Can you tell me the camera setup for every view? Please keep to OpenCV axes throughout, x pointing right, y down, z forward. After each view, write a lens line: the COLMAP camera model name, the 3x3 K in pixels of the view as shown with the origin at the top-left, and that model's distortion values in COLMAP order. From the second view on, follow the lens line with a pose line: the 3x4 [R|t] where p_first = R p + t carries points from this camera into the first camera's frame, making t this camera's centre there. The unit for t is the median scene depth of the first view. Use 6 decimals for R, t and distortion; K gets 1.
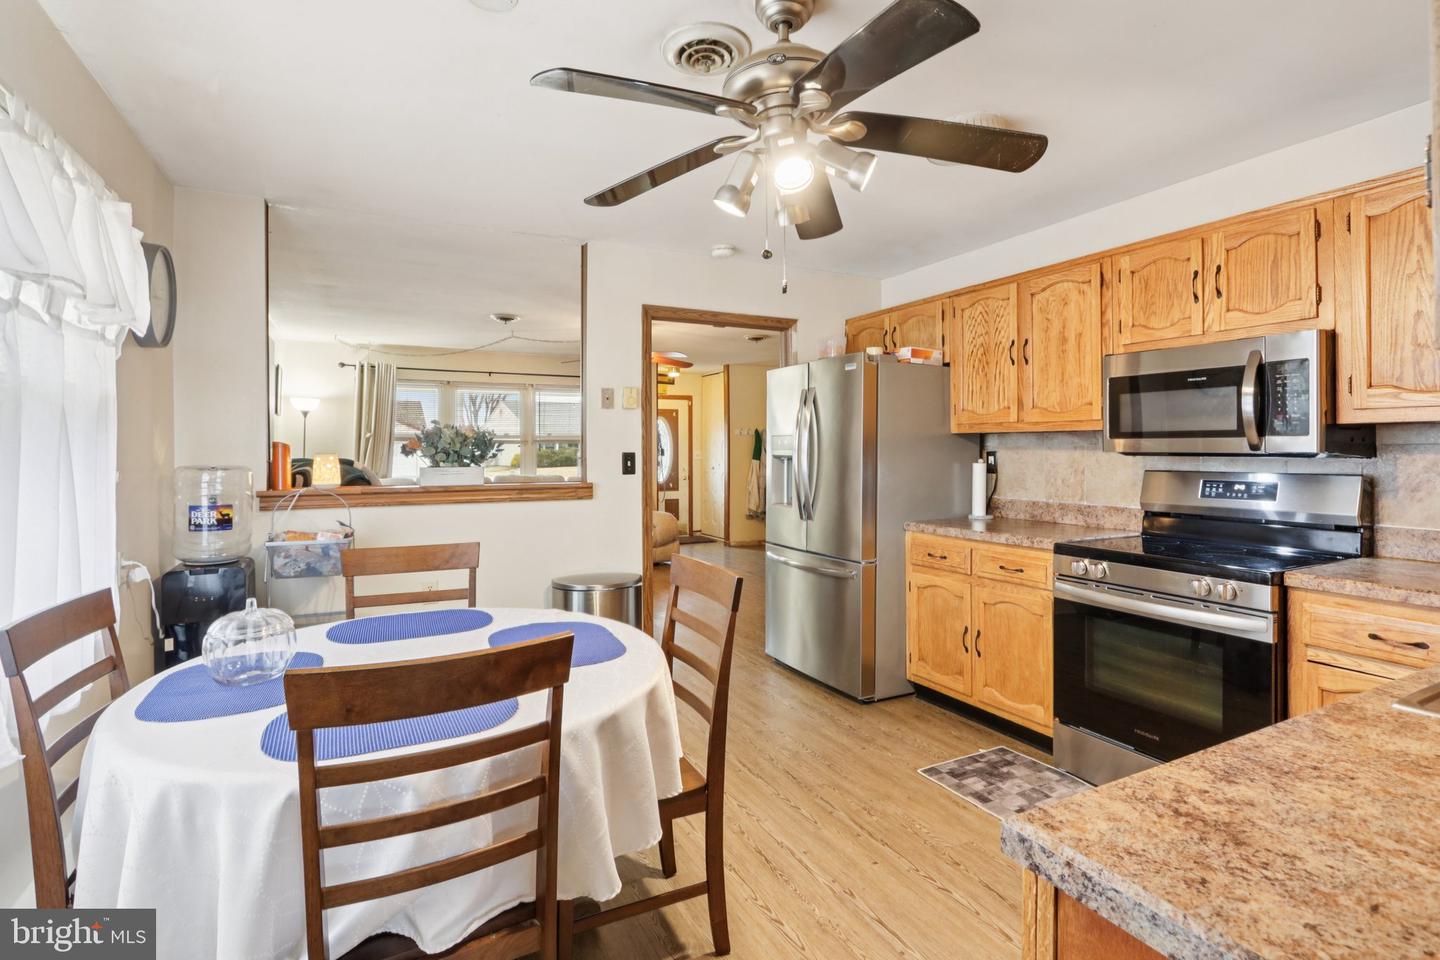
lens RADIAL K [[675.4, 0, 715.1], [0, 675.4, 447.3], [0, 0, 1]] dist [-0.019677, 0.006063]
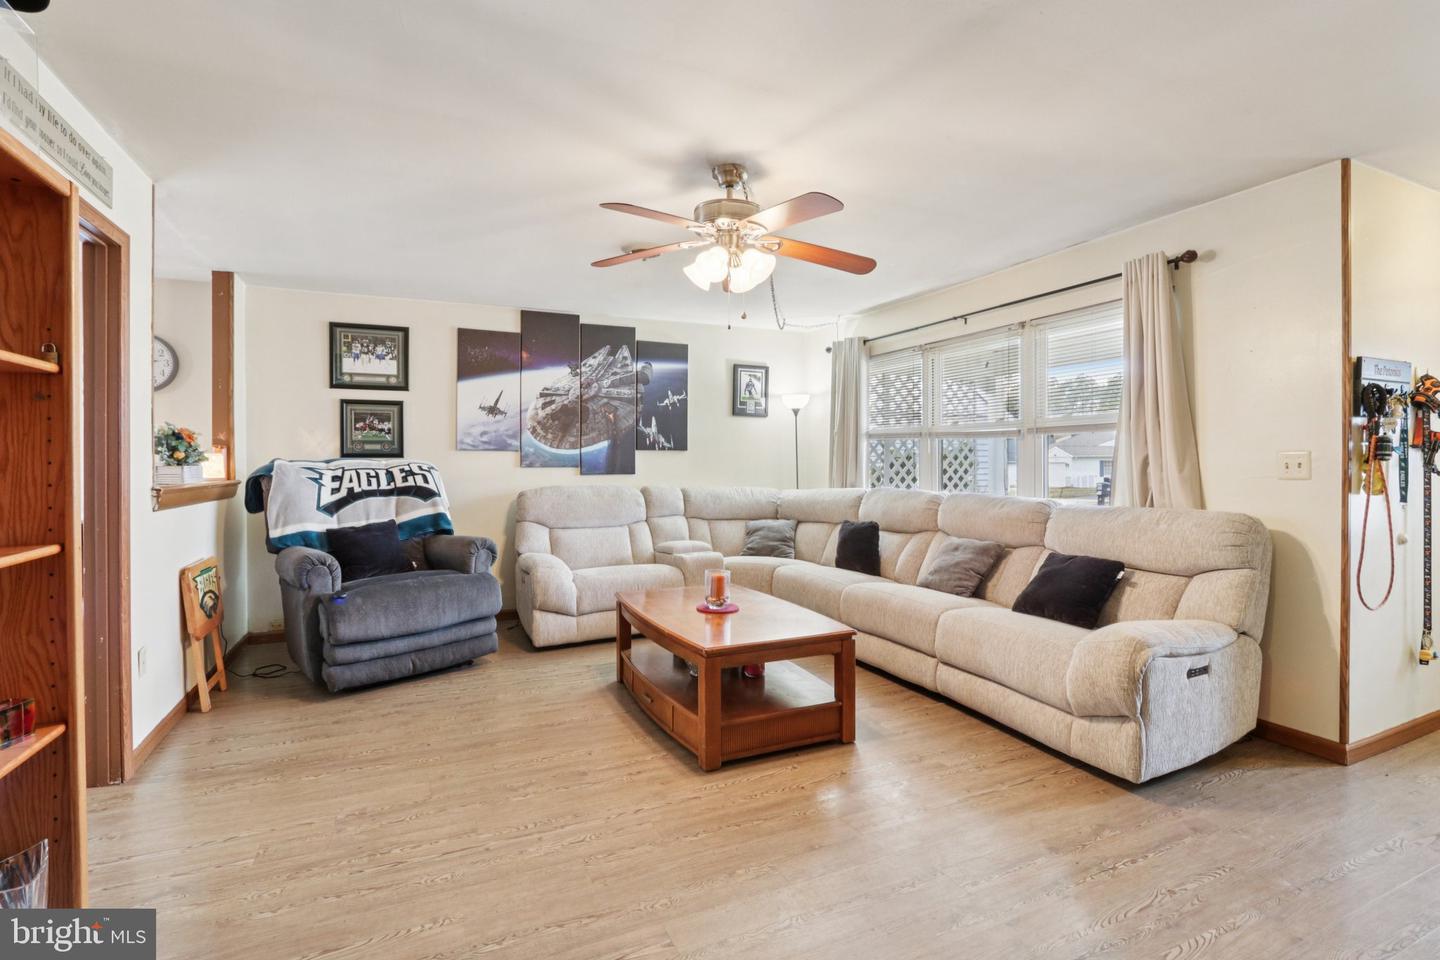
lens RADIAL K [[675.4, 0, 715.6], [0, 675.4, 469.9], [0, 0, 1]] dist [-0.019677, 0.006063]
pose [[-0.033719, 0.013651, -0.999338, 0.569139], [0.008689, 0.999873, 0.013365, 0.028074], [0.999394, -0.008232, -0.033833, 1.741440]]
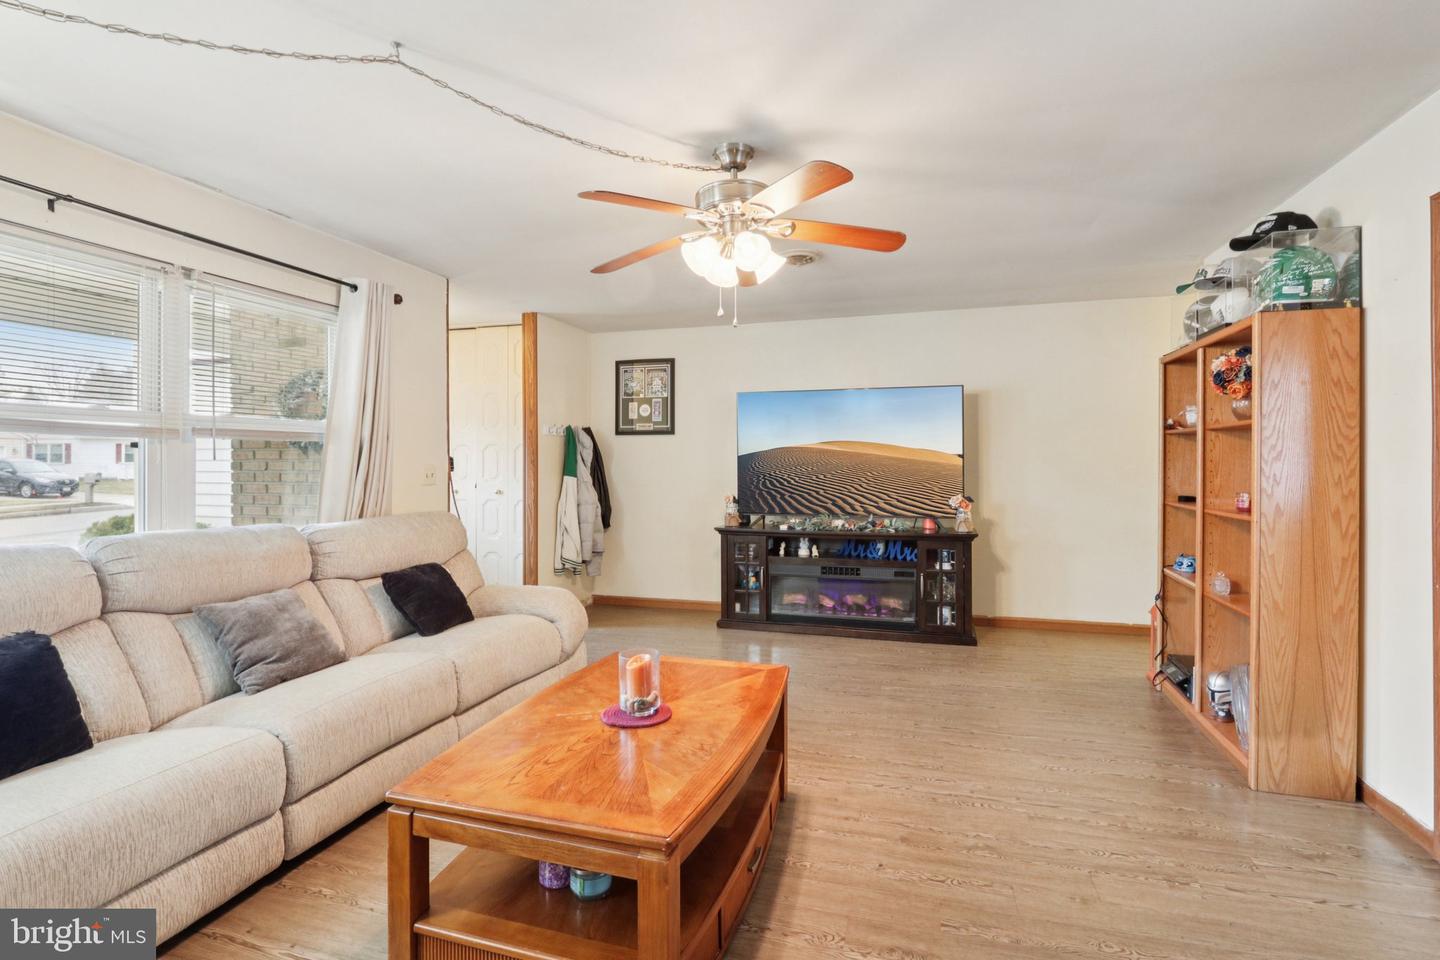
lens RADIAL K [[675.4, 0, 700.0], [0, 675.4, 460.3], [0, 0, 1]] dist [-0.019677, 0.006063]
pose [[0.702146, 0.004613, 0.712018, -0.744741], [-0.006731, 0.999977, 0.000160, 0.011933], [-0.712001, -0.004905, 0.702161, 1.264090]]
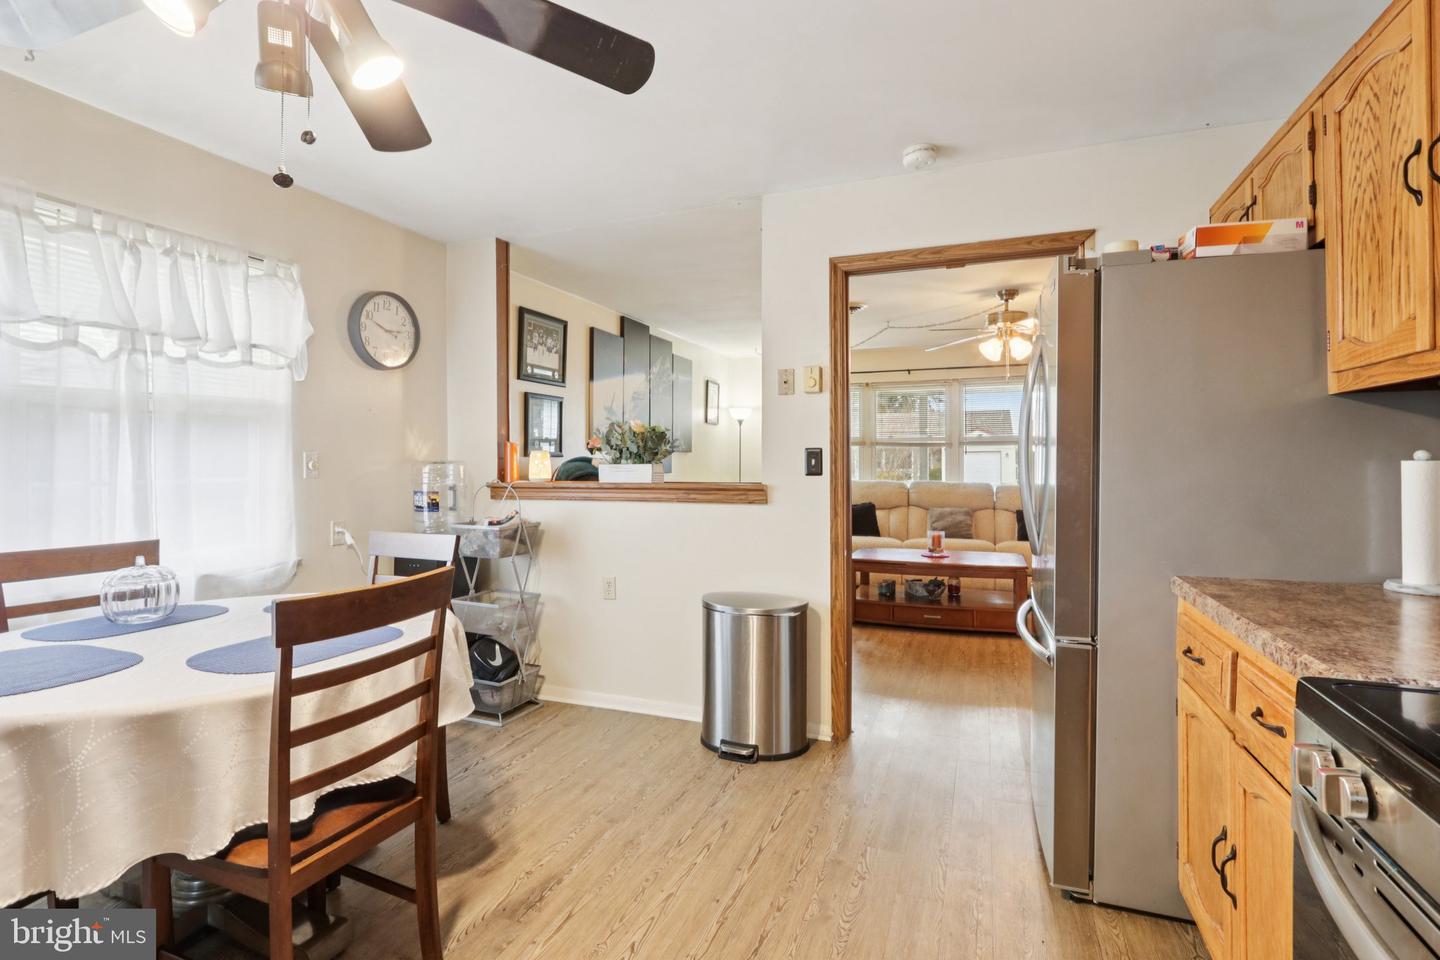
lens RADIAL K [[675.4, 0, 738.2], [0, 675.4, 463.2], [0, 0, 1]] dist [-0.019677, 0.006063]
pose [[0.682078, 0.002641, -0.731275, 0.410222], [0.005294, 0.999949, 0.008549, 0.018832], [0.731260, -0.009703, 0.682029, 0.407537]]
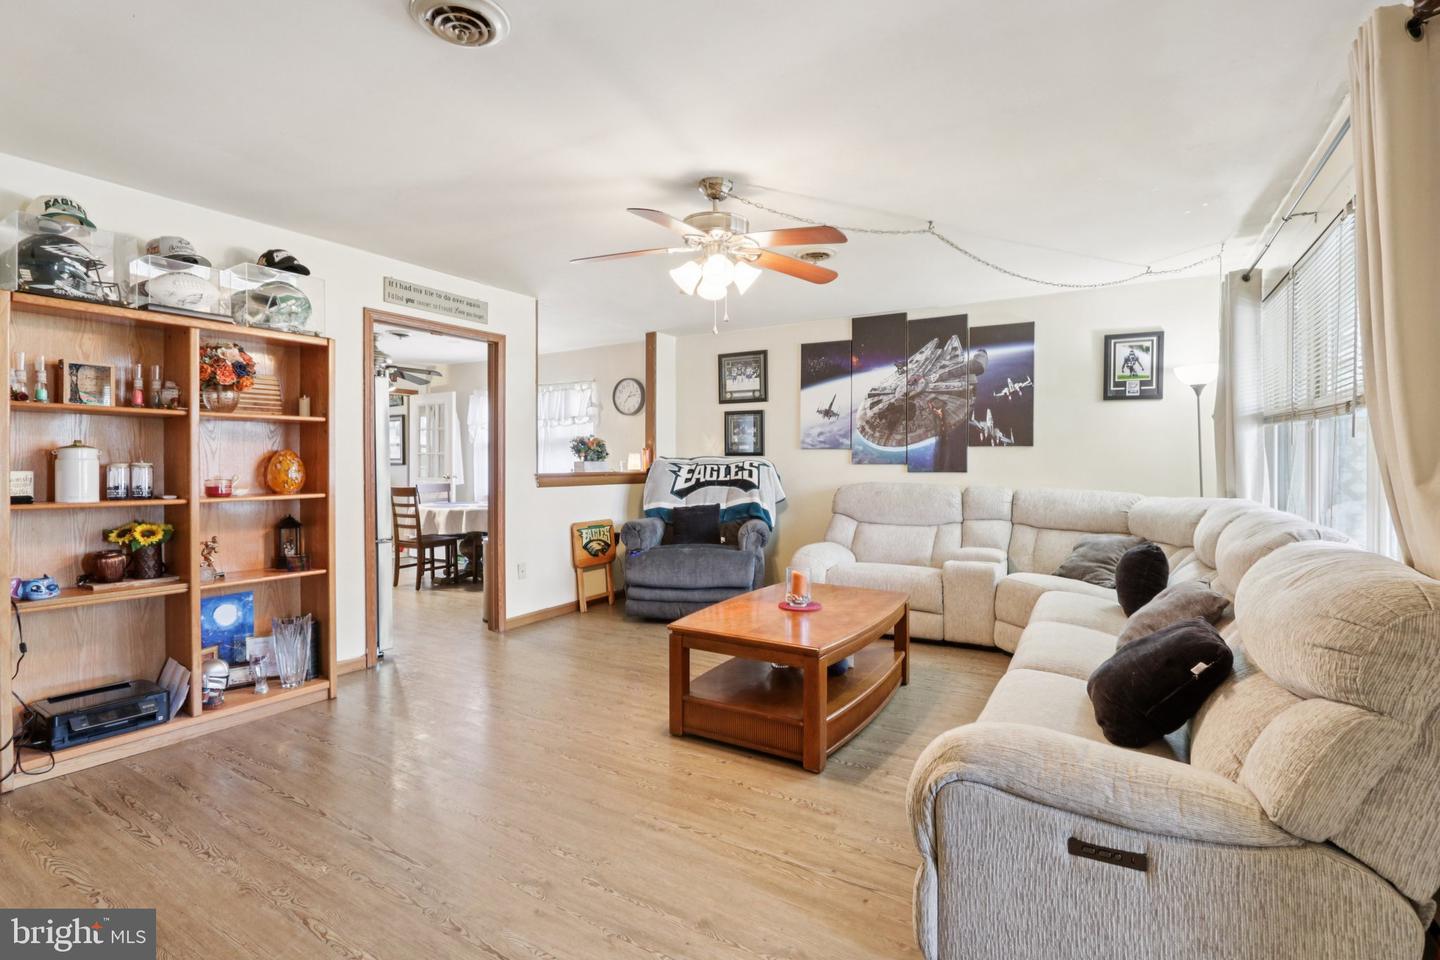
lens RADIAL K [[675.4, 0, 728.6], [0, 675.4, 473.5], [0, 0, 1]] dist [-0.019677, 0.006063]
pose [[-0.840037, 0.013990, -0.542348, 0.218716], [0.005996, 0.999846, 0.016504, 0.032447], [0.542495, 0.010613, -0.839992, 2.448411]]
